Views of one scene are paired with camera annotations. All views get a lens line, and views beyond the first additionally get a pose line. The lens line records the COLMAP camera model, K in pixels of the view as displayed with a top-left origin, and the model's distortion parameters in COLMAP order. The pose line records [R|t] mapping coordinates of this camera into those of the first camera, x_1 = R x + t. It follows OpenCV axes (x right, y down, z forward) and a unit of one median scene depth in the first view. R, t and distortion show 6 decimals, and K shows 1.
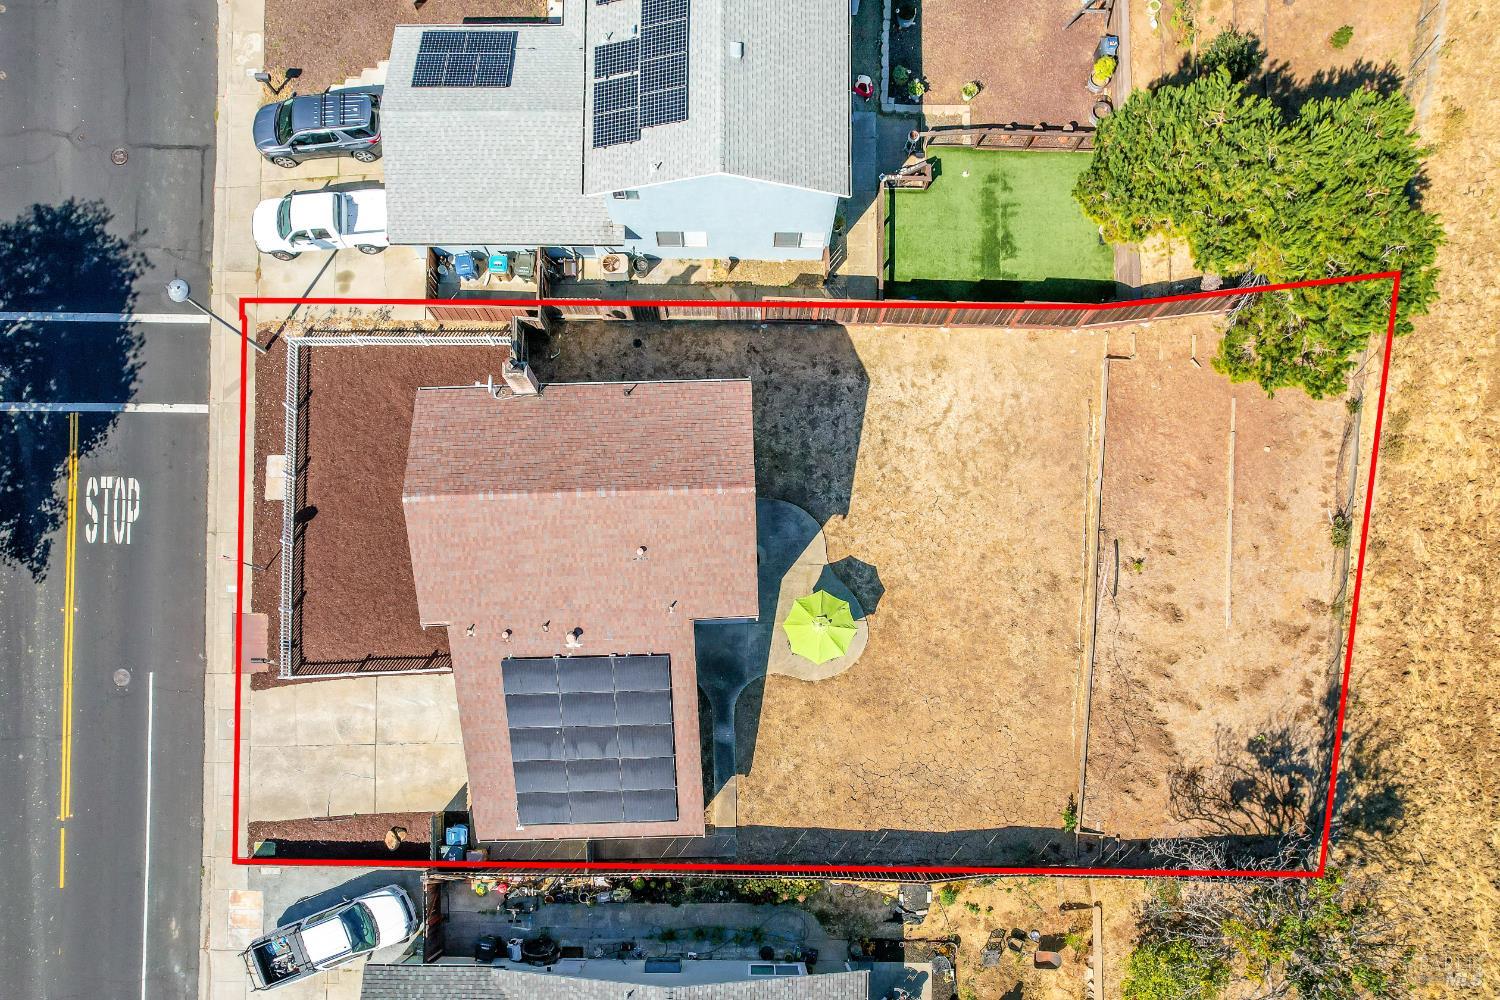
lens RADIAL K [[966.1, 0, 750.0], [0, 966.1, 500.0], [0, 0, 1]] dist [-0.067540, 0.055002]
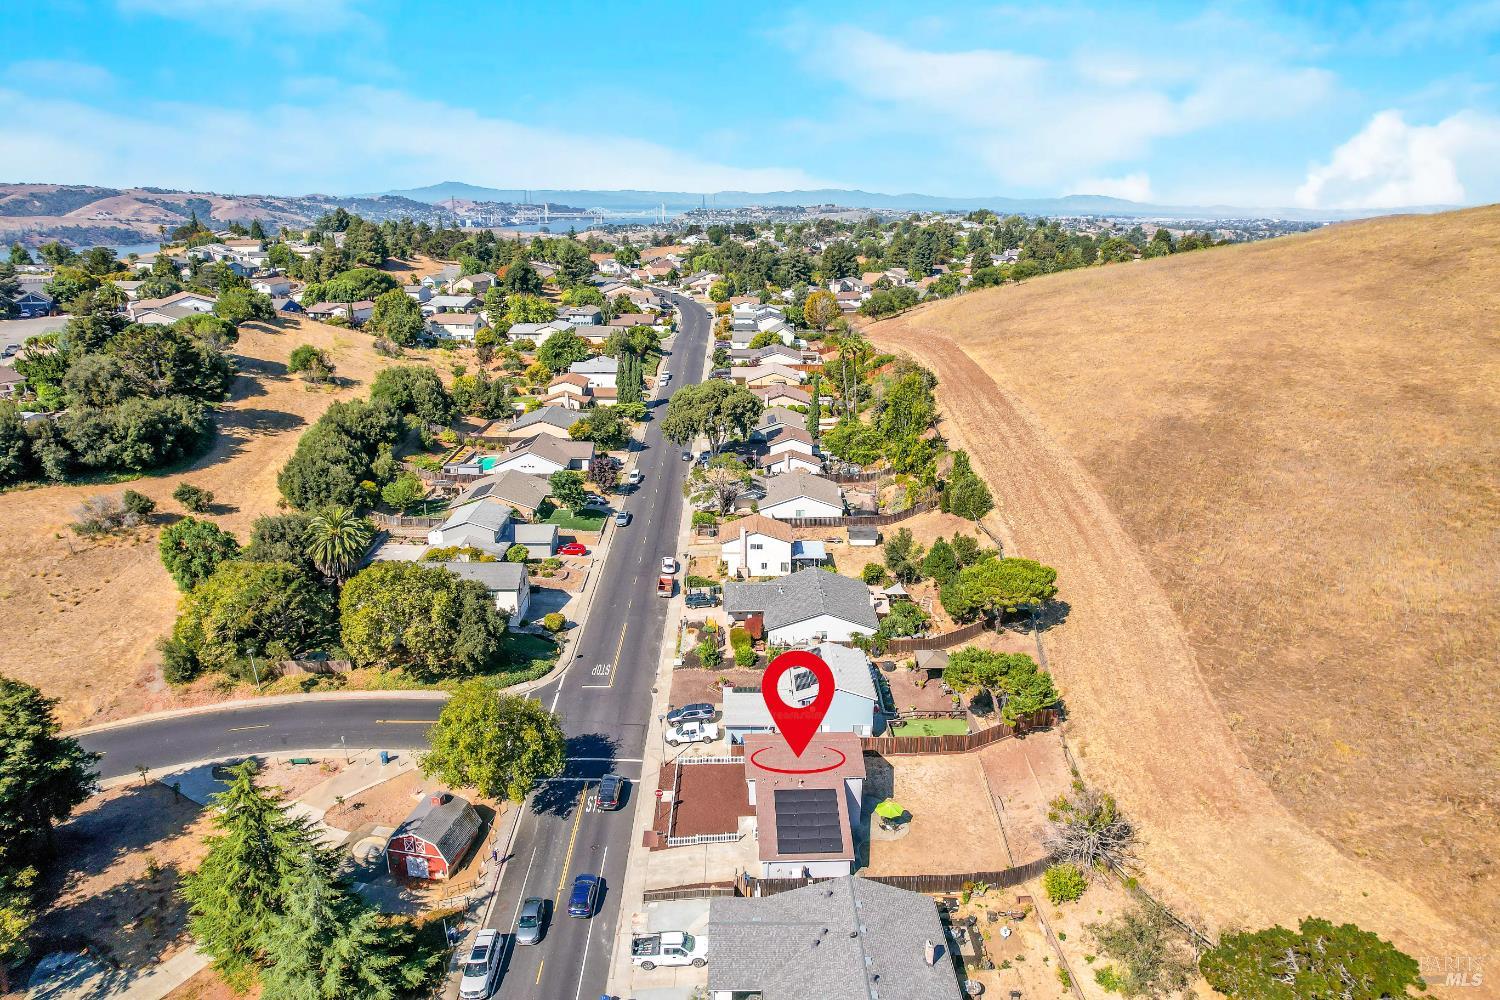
lens RADIAL K [[966.1, 0, 750.0], [0, 966.1, 500.0], [0, 0, 1]] dist [-0.067540, 0.055002]
pose [[0.999796, 0.002616, 0.020017, -0.335261], [0.017888, 0.344746, -0.938526, 2.136420], [-0.009356, 0.938692, 0.344629, -0.622515]]
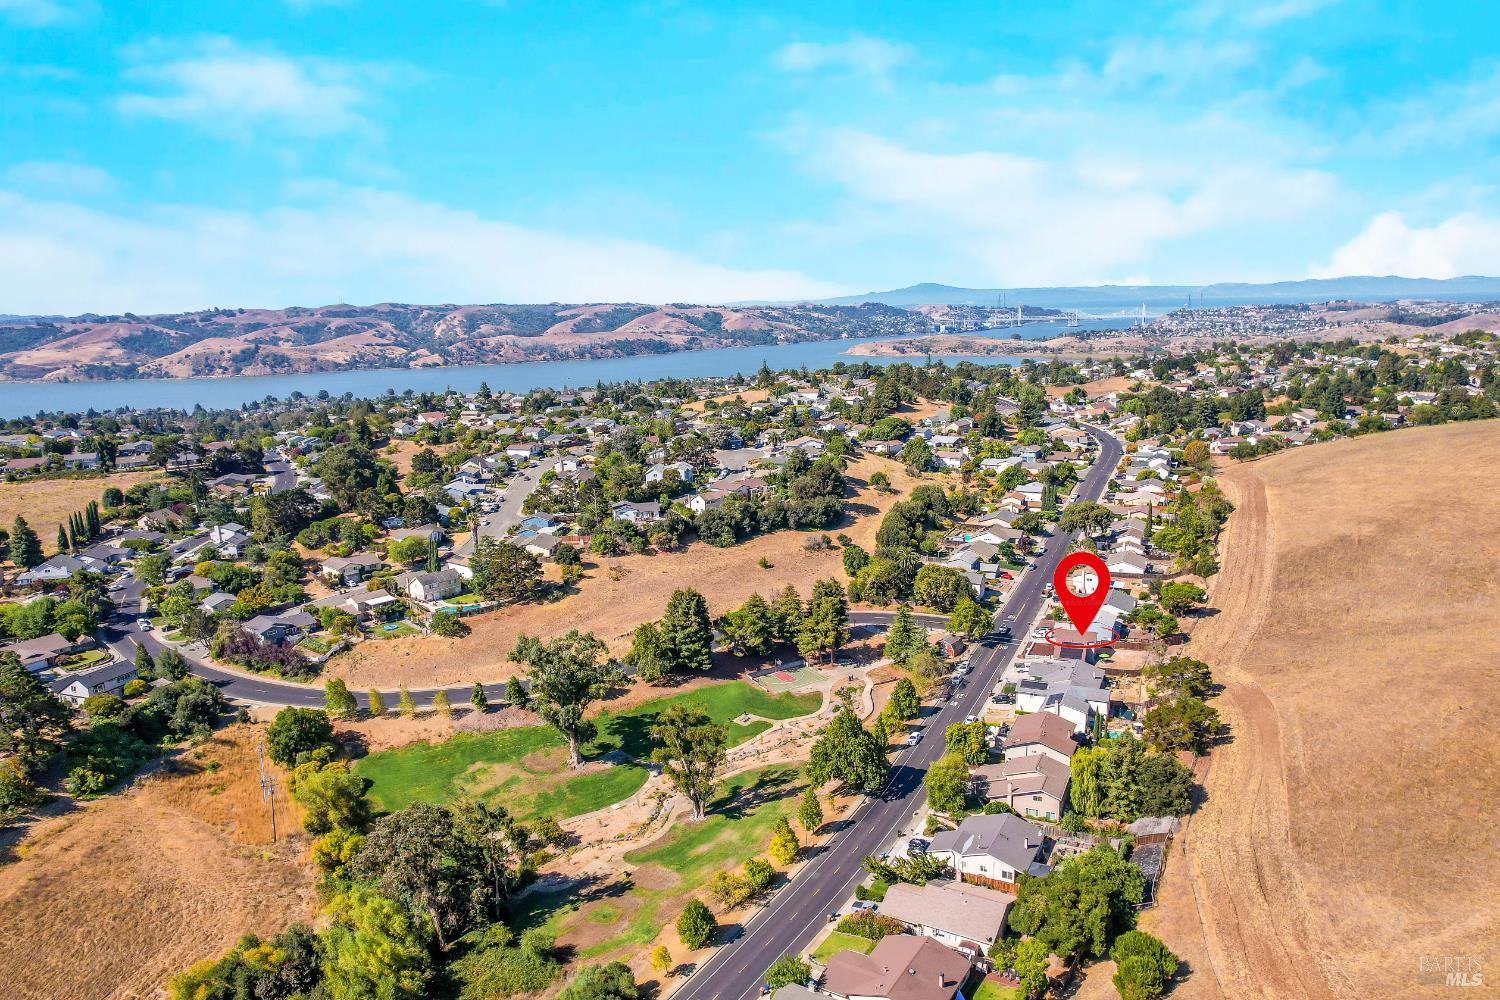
lens RADIAL K [[966.1, 0, 750.0], [0, 966.1, 500.0], [0, 0, 1]] dist [-0.067540, 0.055002]
pose [[0.899573, 0.056453, -0.433108, 0.636575], [-0.433645, 0.233866, -0.870206, 6.750921], [0.052164, 0.970628, 0.234860, -1.851592]]
